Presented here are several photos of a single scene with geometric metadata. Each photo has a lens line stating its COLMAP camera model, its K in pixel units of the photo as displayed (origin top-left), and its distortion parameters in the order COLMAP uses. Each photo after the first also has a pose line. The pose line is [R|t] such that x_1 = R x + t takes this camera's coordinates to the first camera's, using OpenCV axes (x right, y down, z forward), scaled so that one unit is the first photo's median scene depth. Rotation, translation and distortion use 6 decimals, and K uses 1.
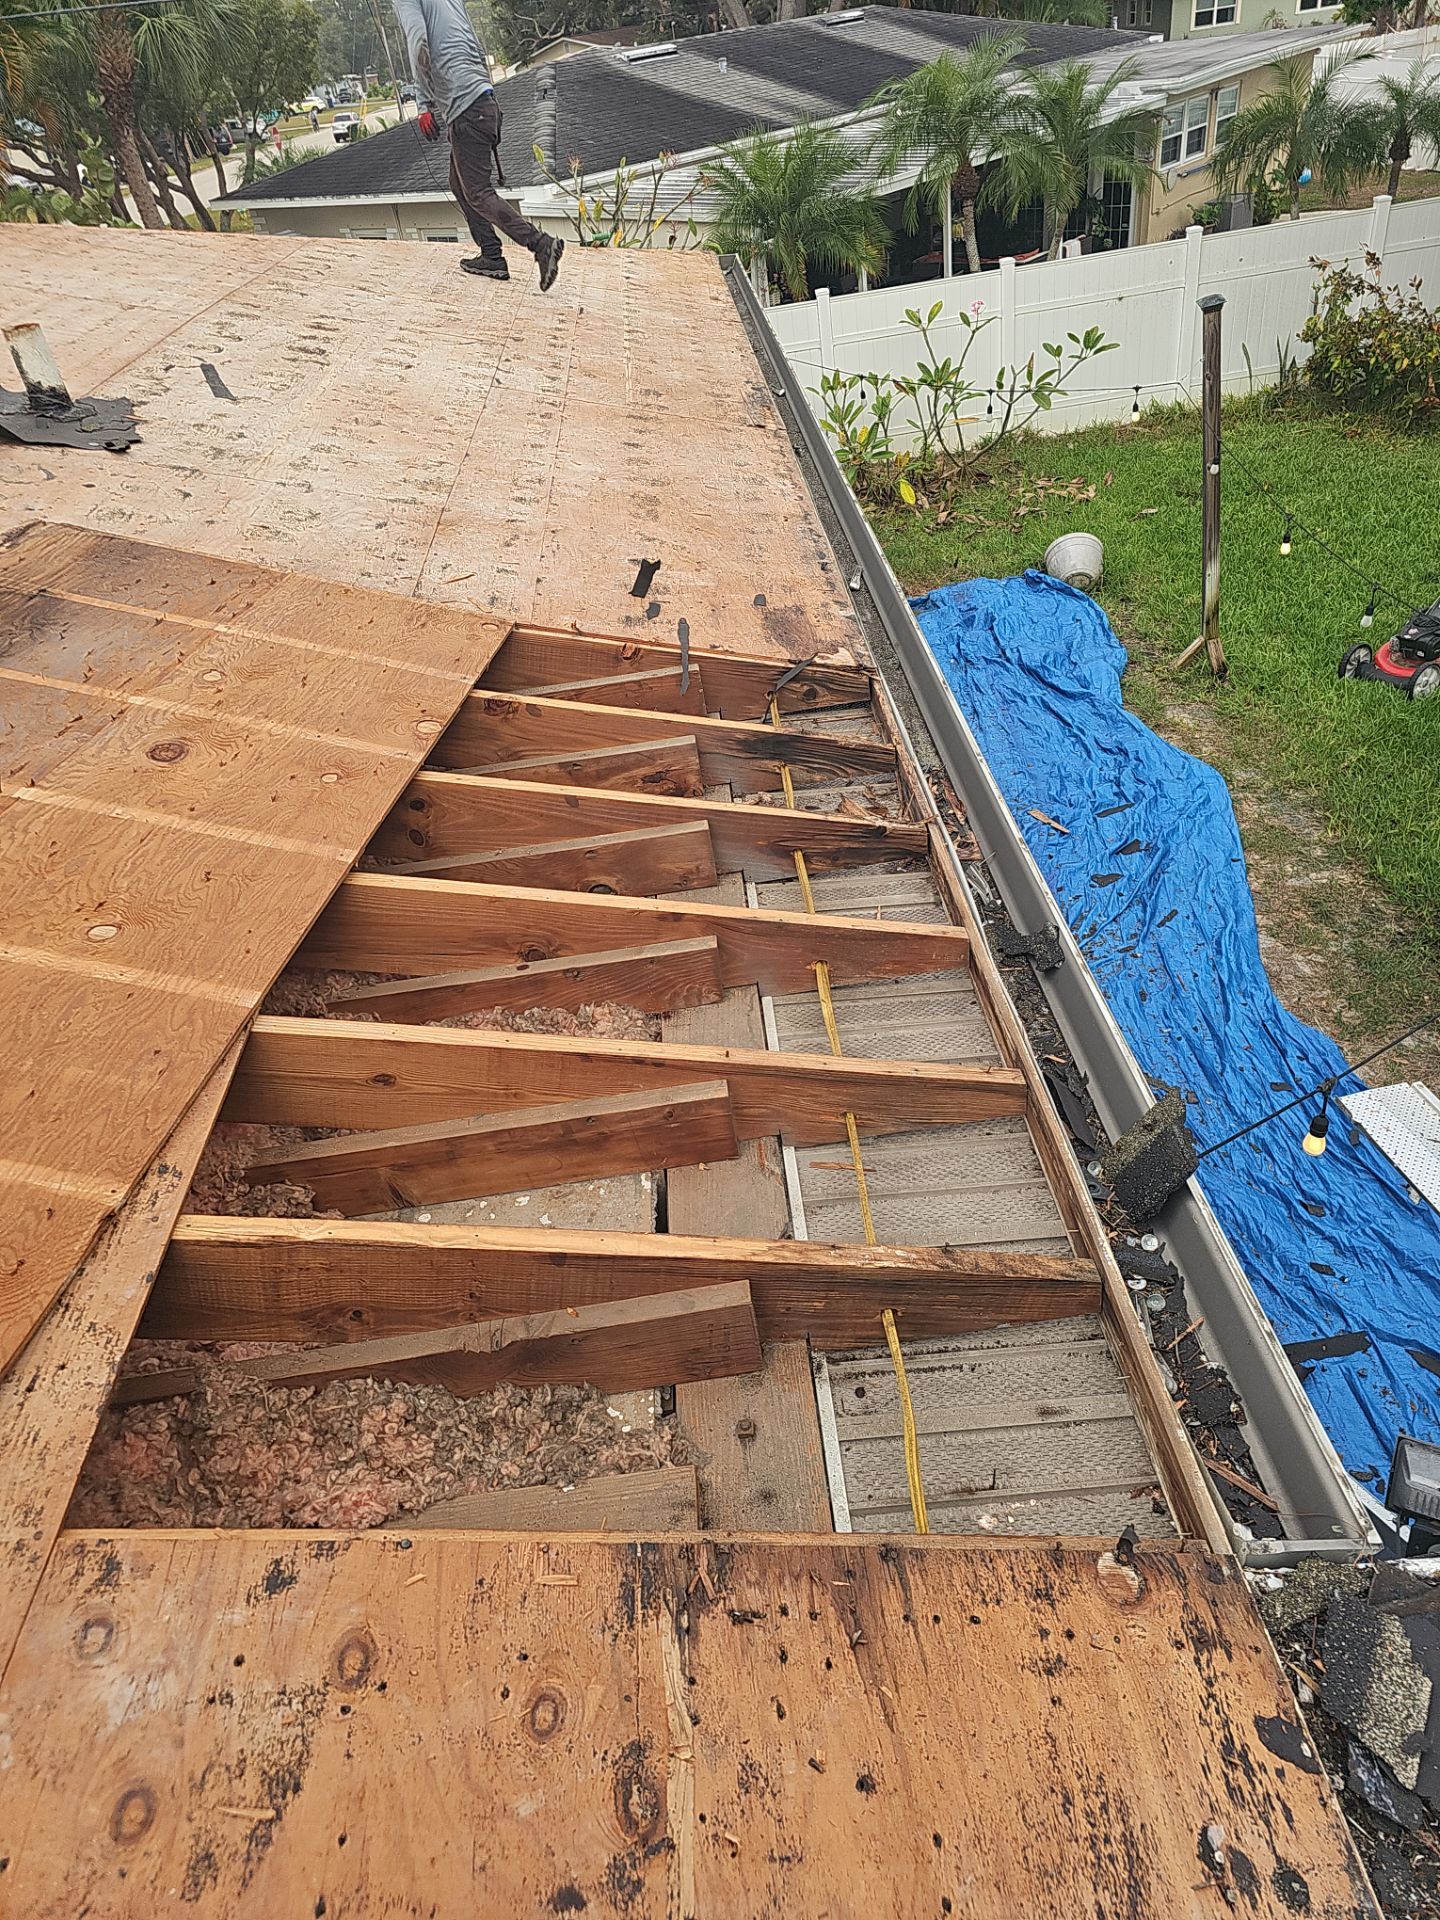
lens RADIAL K [[1421.5, 0, 750.6], [0, 1421.5, 955.6], [0, 0, 1]] dist [0.094604, -0.045714]
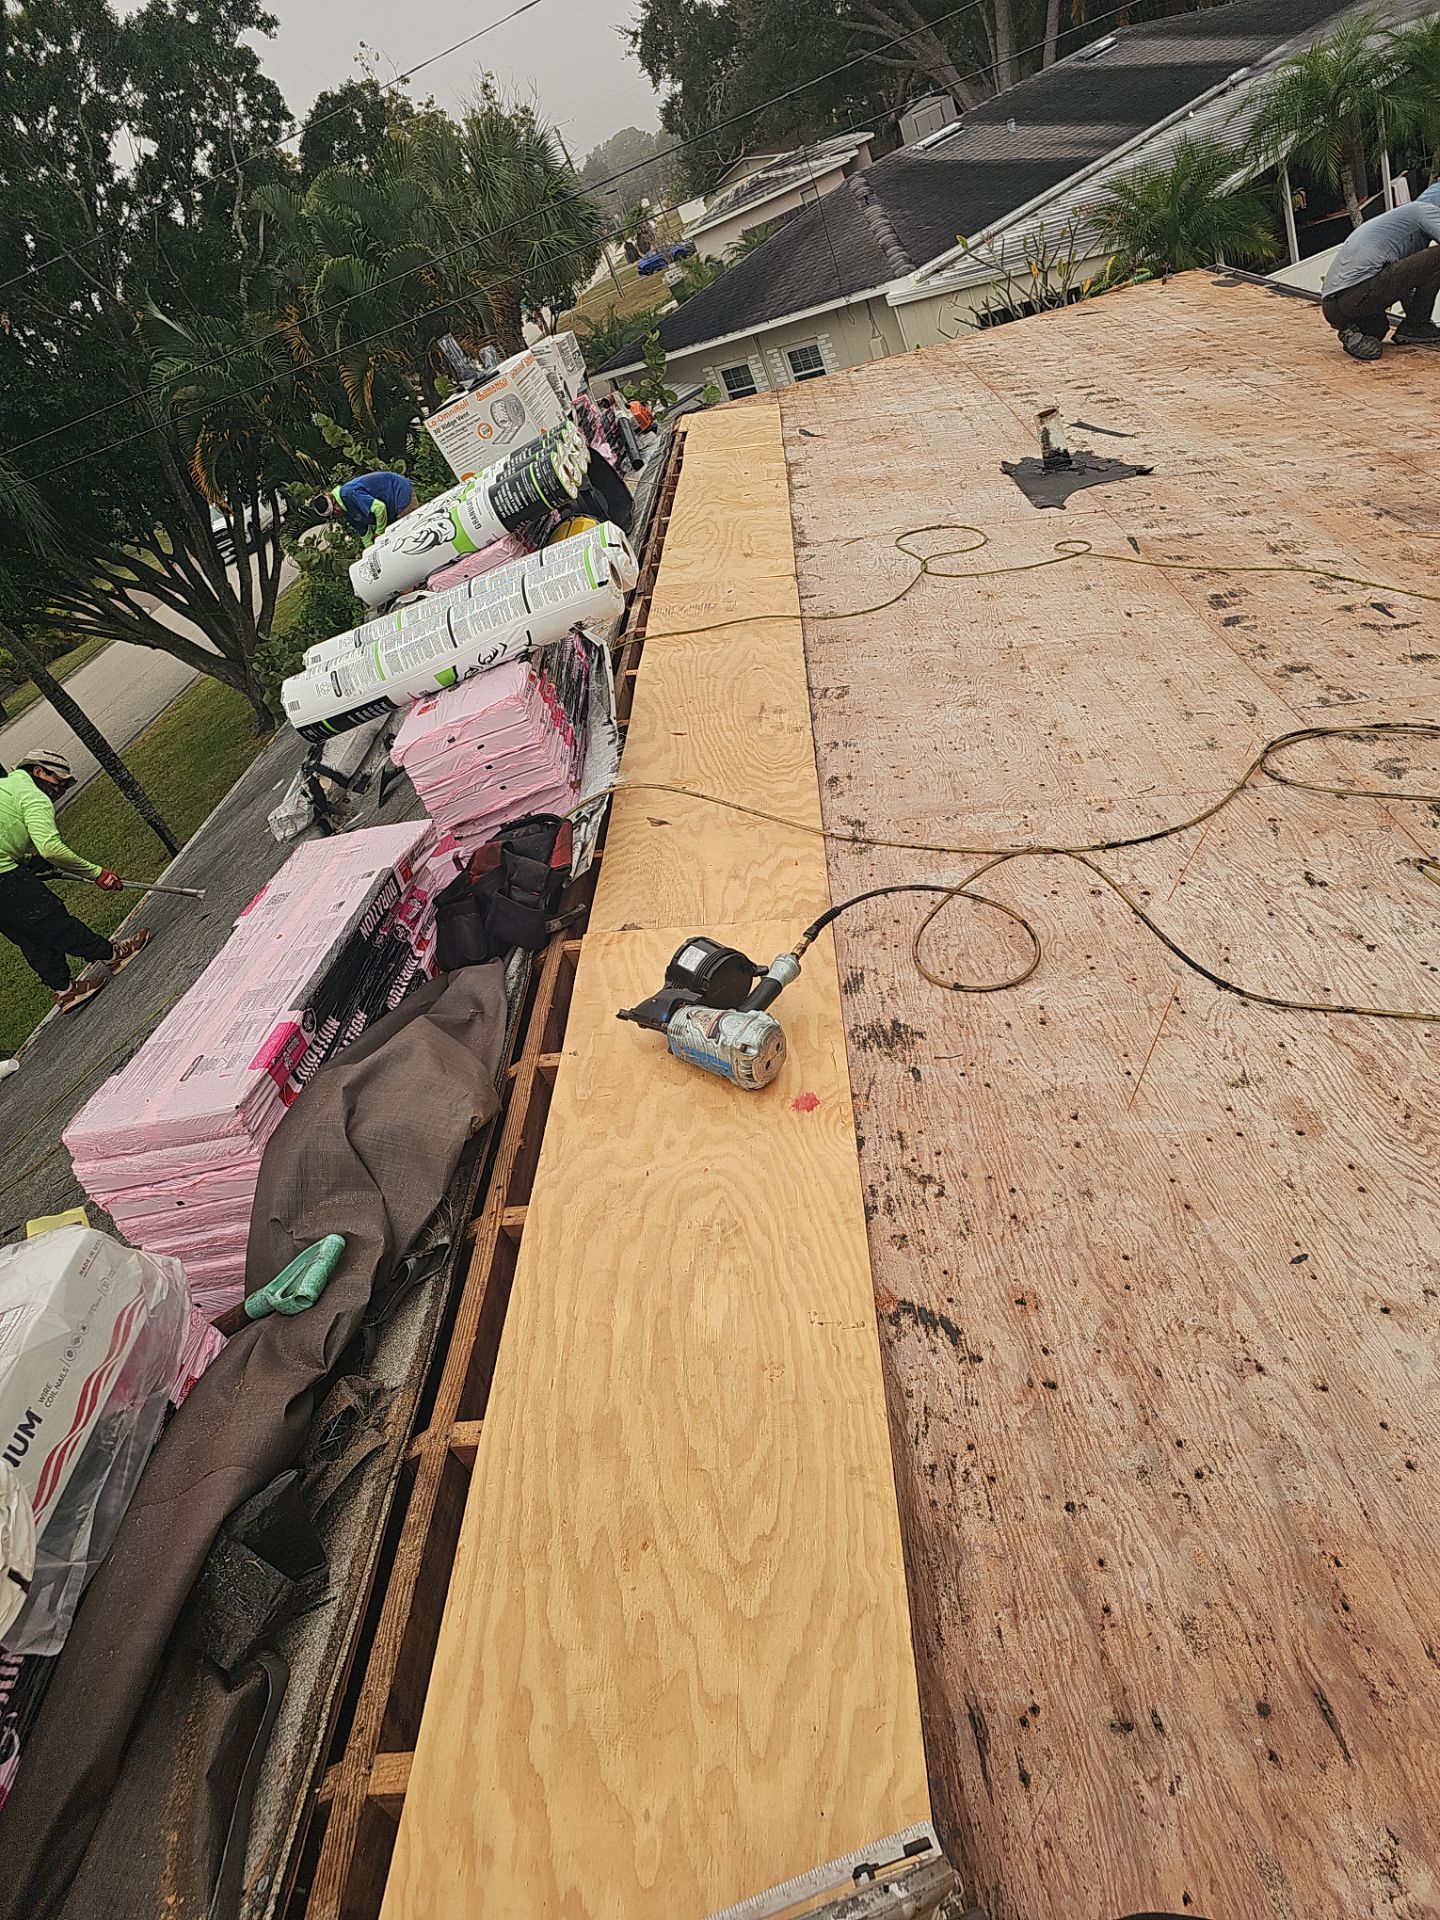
lens RADIAL K [[1421.5, 0, 750.6], [0, 1421.5, 955.6], [0, 0, 1]] dist [0.094604, -0.045714]
pose [[0.963511, -0.186344, -0.192154, -0.203135], [0.178046, 0.982207, -0.059741, 0.044054], [0.199867, 0.023349, 0.979545, -0.149295]]
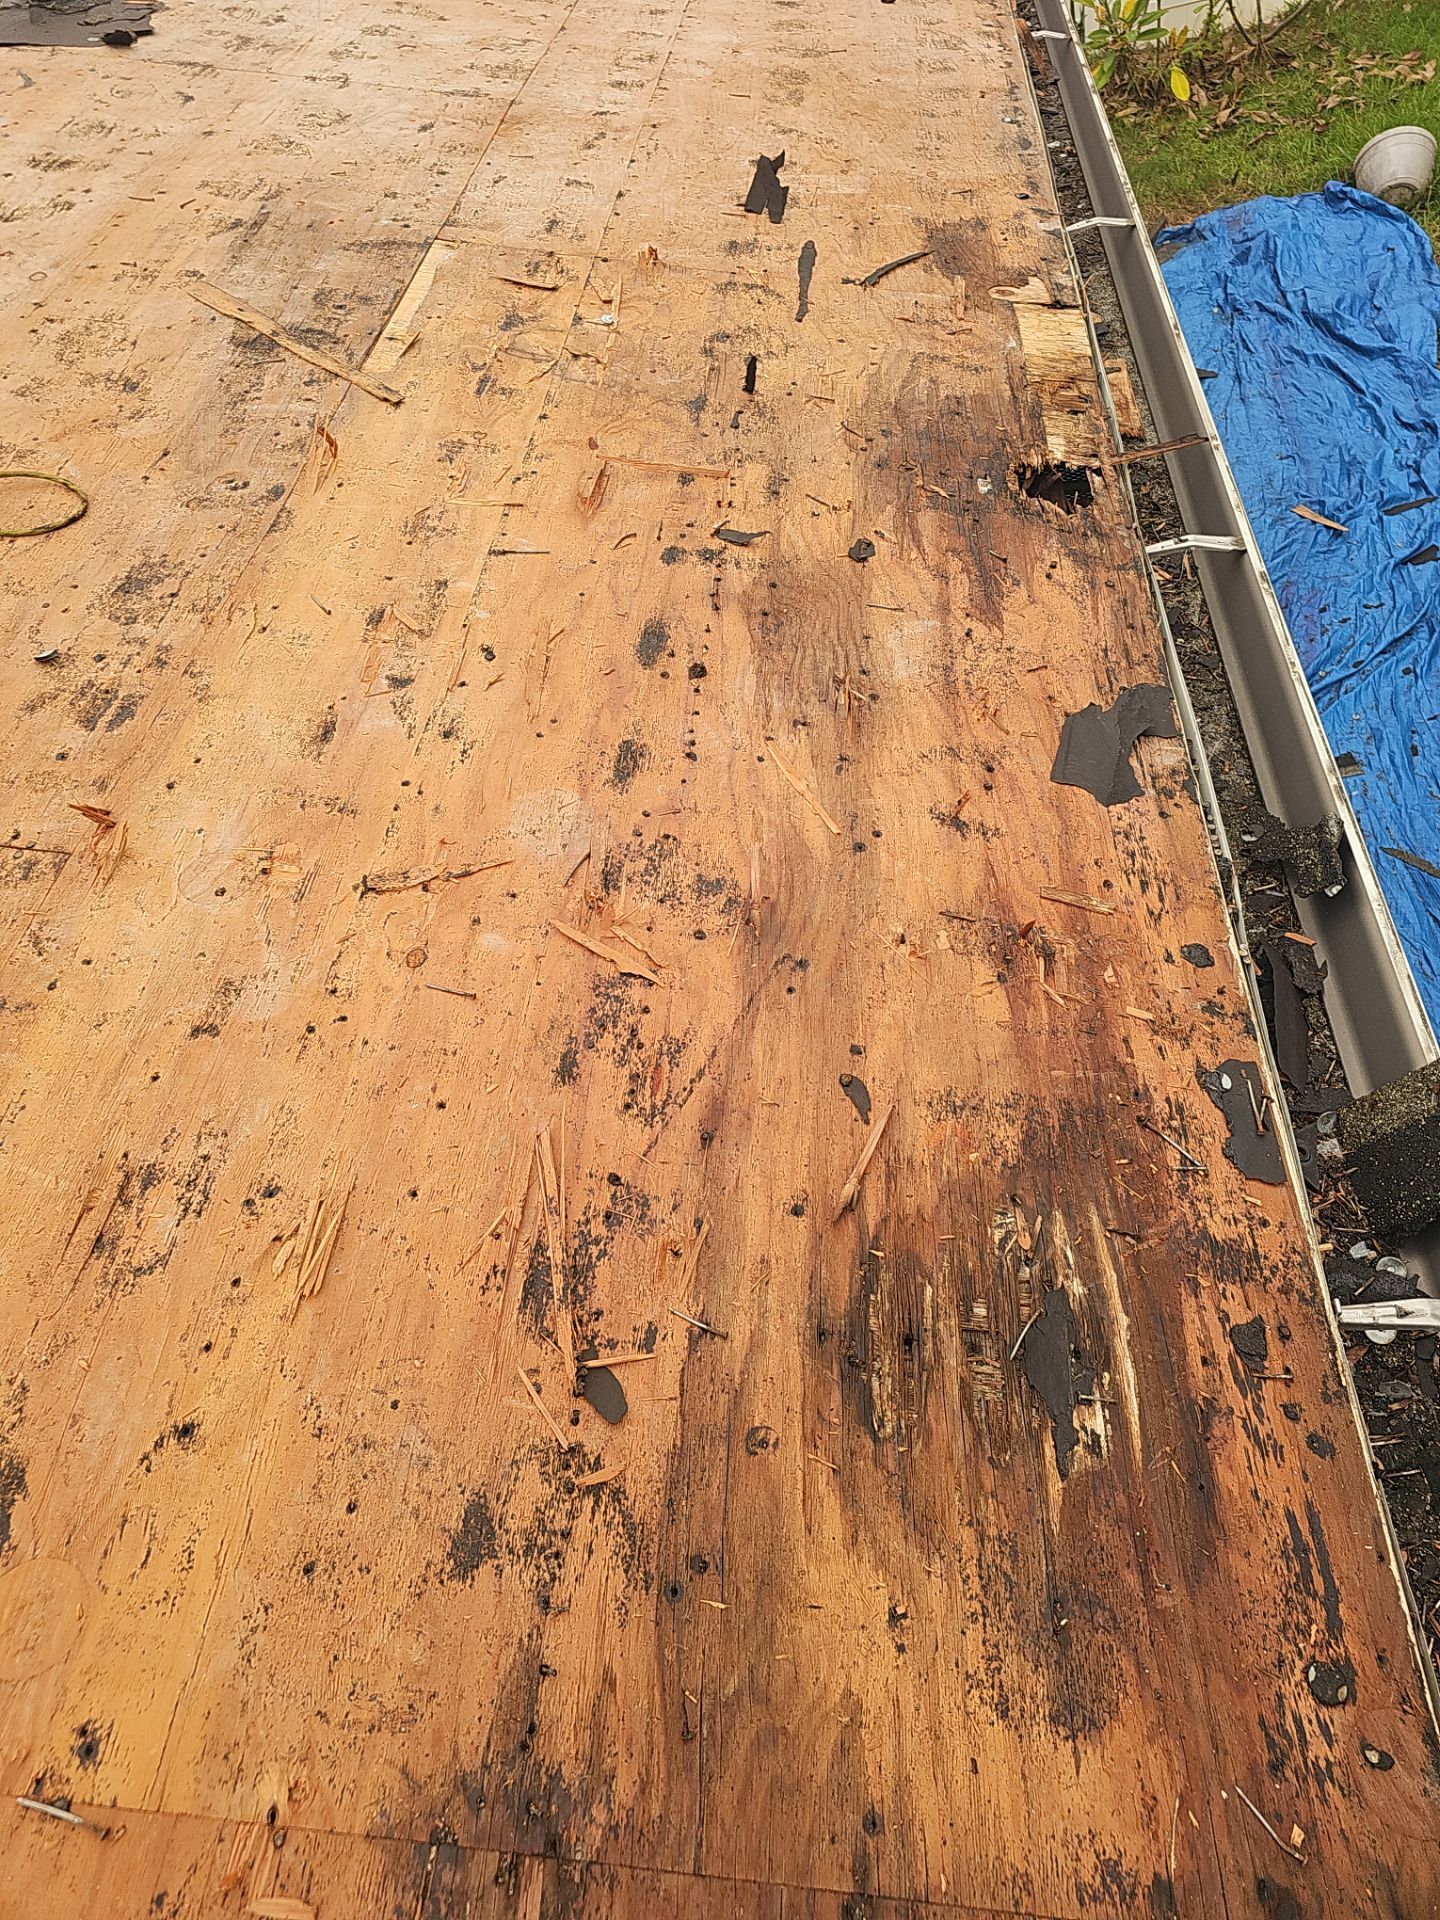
lens RADIAL K [[1440.8, 0, 664.7], [0, 1440.8, 1003.1], [0, 0, 1]] dist [0.023113, -0.005577]
pose [[0.980105, 0.060726, -0.188960, 0.012564], [-0.015761, 0.972851, 0.230894, -0.008528], [0.197852, -0.223322, 0.954454, 0.058552]]
